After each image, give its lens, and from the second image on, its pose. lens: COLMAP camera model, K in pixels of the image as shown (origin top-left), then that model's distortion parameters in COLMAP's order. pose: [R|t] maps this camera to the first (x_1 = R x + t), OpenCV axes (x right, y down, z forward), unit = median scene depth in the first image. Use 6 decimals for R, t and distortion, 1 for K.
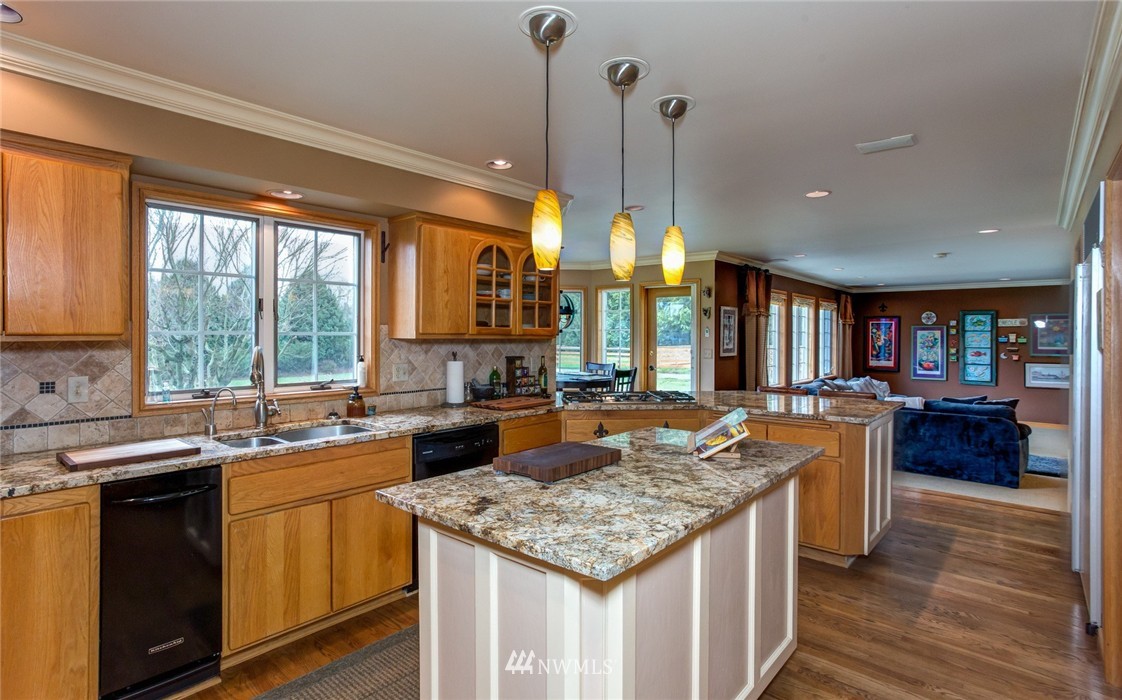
lens RADIAL K [[554.1, 0, 561.4], [0, 554.1, 341.5], [0, 0, 1]] dist [-0.000368, -0.000011]
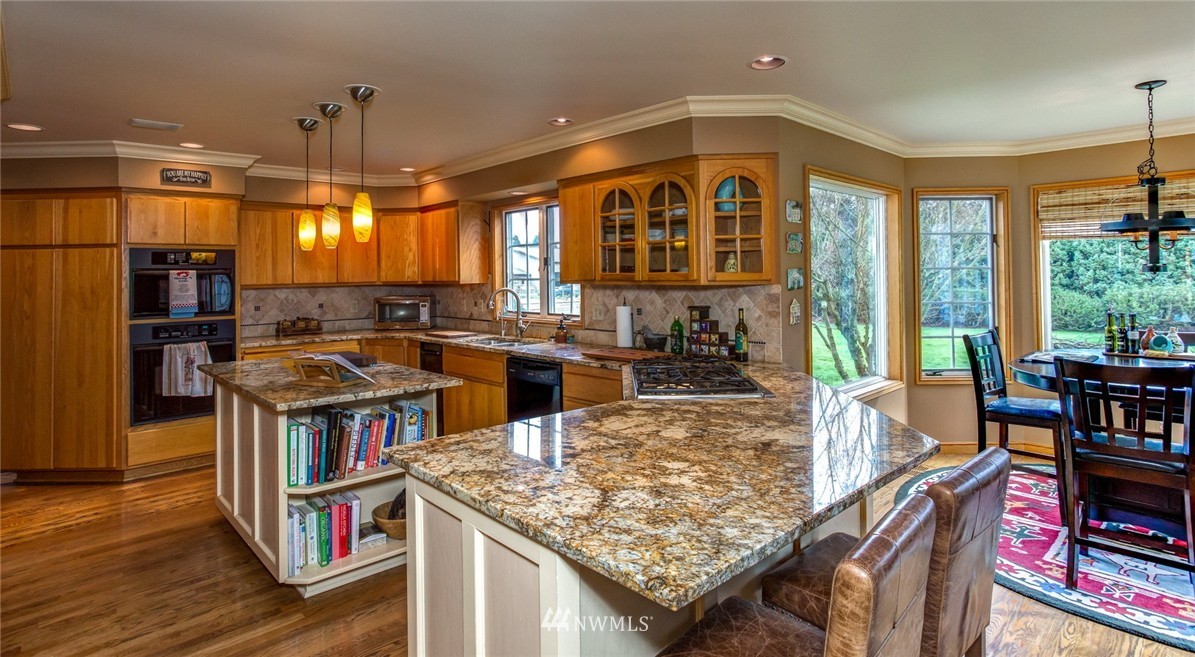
lens RADIAL K [[602.8, 0, 612.2], [0, 602.8, 268.5], [0, 0, 1]] dist [-0.002220, 0.001872]
pose [[-0.083834, -0.011842, -0.996409, 0.909675], [-0.000881, 0.999930, -0.011810, -0.020893], [0.996479, -0.000112, -0.083839, 1.053623]]
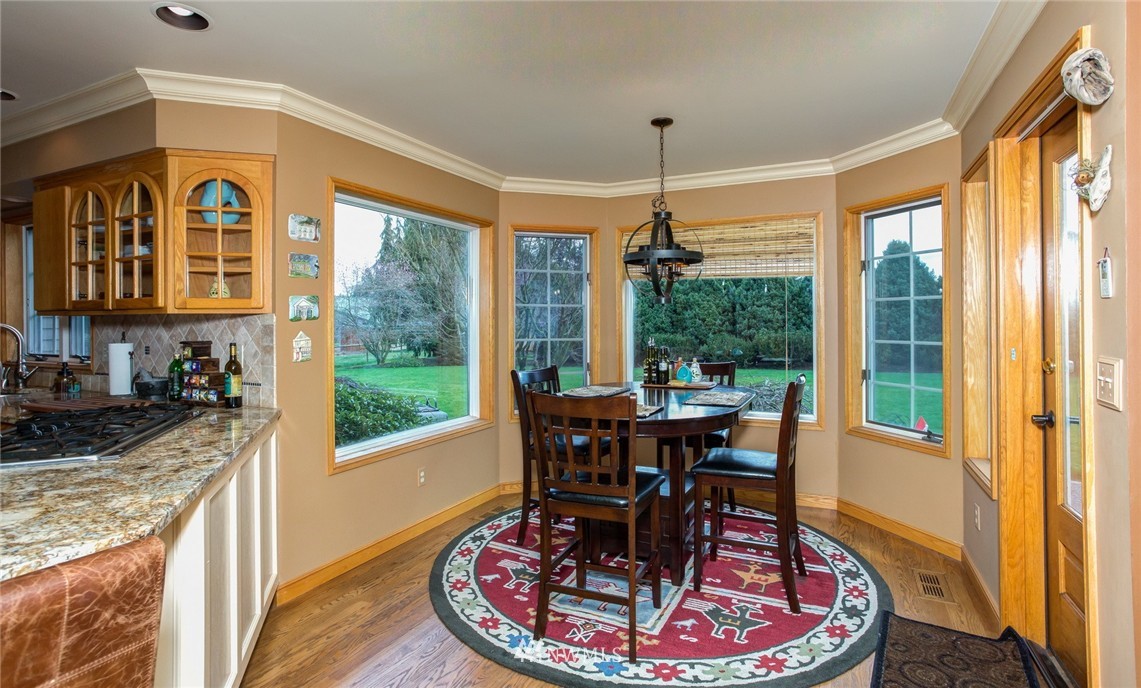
lens RADIAL K [[562.9, 0, 570.7], [0, 562.9, 319.3], [0, 0, 1]] dist [-0.015472, 0.000332]
pose [[0.253222, -0.008428, -0.967372, 0.755441], [-0.005254, 0.999935, -0.010087, 0.004480], [0.967394, 0.007636, 0.253161, 1.407153]]
